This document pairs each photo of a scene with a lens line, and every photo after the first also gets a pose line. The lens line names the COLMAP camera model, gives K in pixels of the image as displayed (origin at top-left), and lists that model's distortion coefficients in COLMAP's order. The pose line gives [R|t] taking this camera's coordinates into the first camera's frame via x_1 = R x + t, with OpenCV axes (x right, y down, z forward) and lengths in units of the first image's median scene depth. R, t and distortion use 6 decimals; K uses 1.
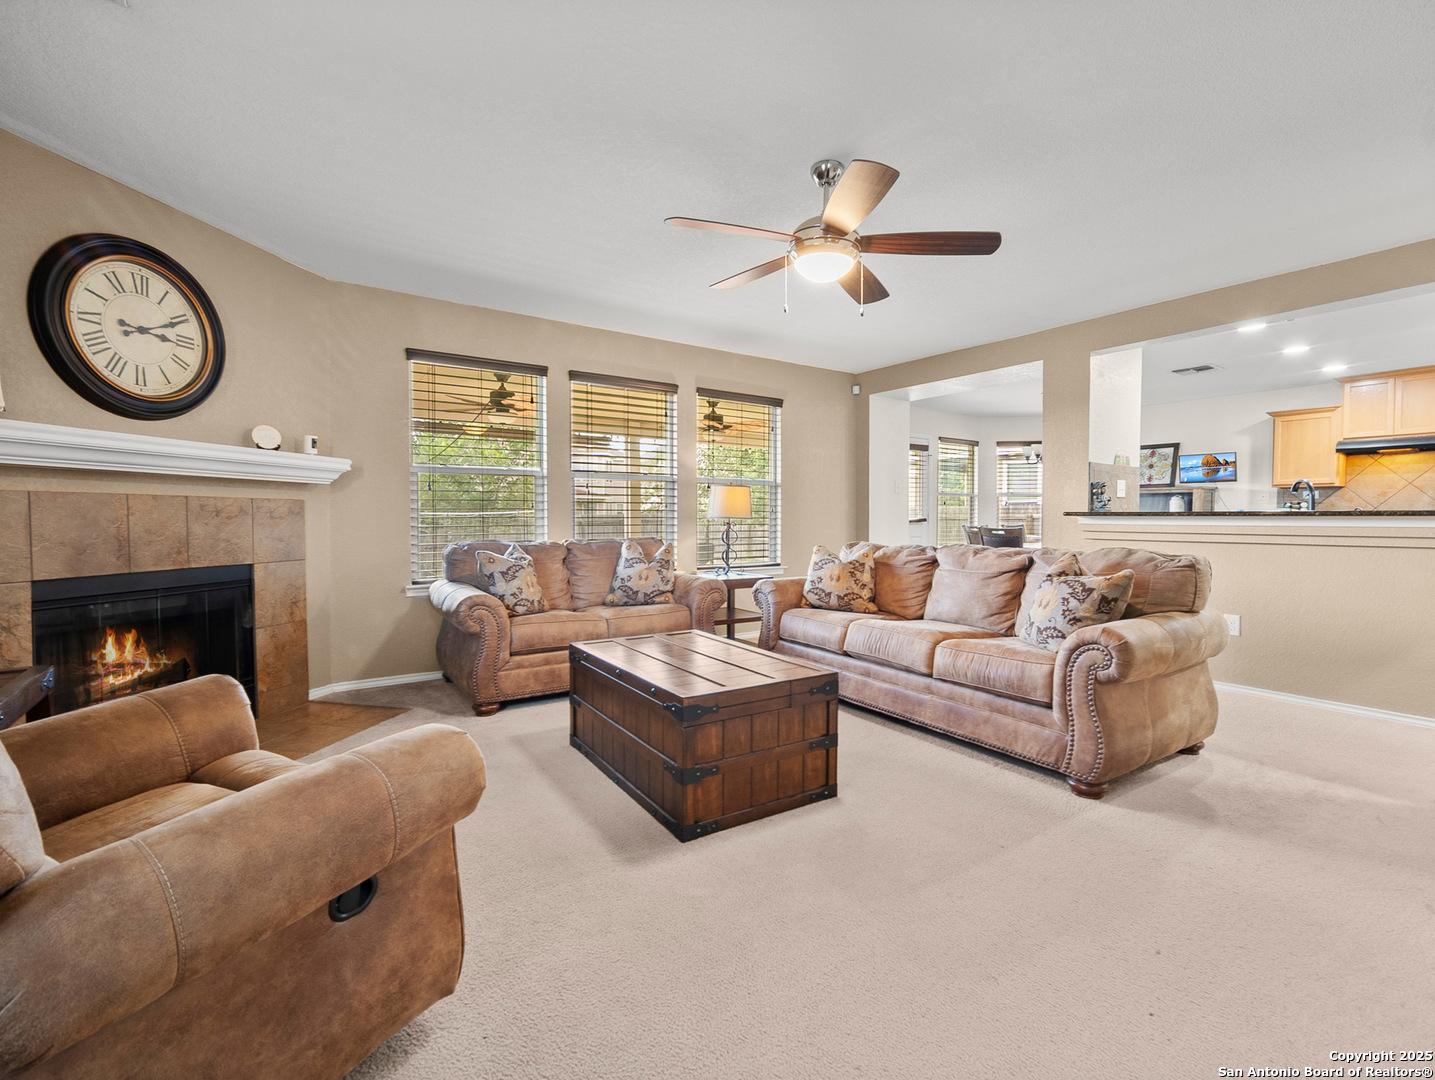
lens RADIAL K [[641.7, 0, 716.1], [0, 641.7, 535.5], [0, 0, 1]] dist [-0.000052, 0.000035]
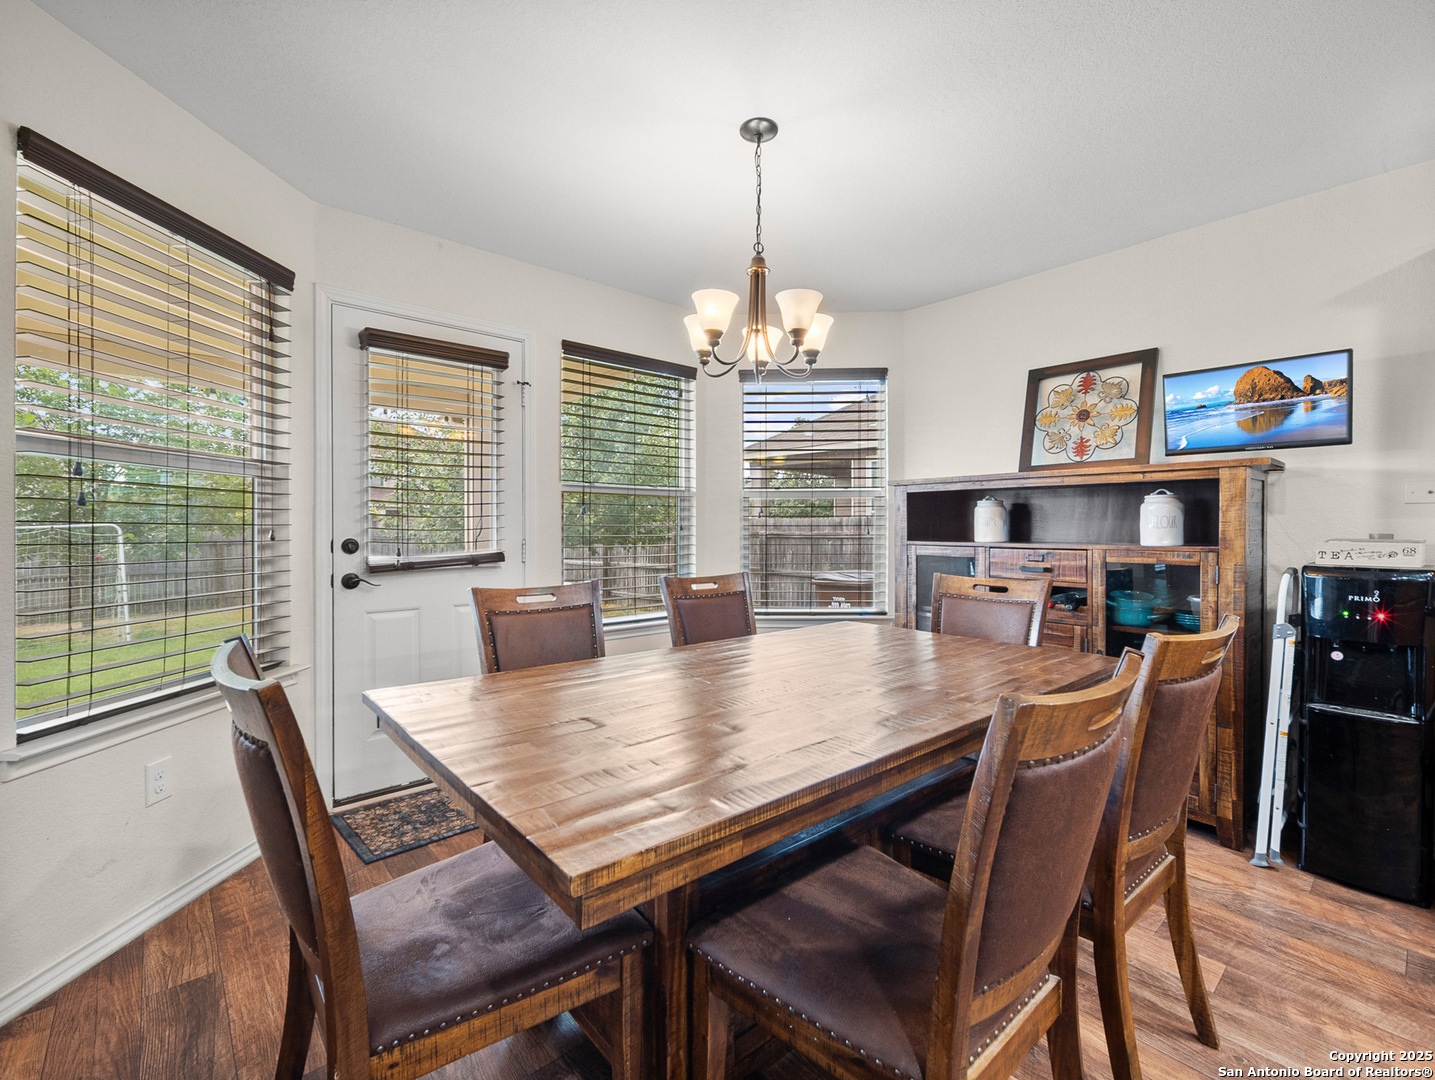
lens RADIAL K [[641.7, 0, 721.4], [0, 641.7, 535.1], [0, 0, 1]] dist [-0.000052, 0.000035]
pose [[0.994565, 0.001095, 0.104110, 0.450621], [0.000259, 0.999916, -0.012988, -0.034264], [-0.104115, 0.012945, 0.994481, 0.684613]]
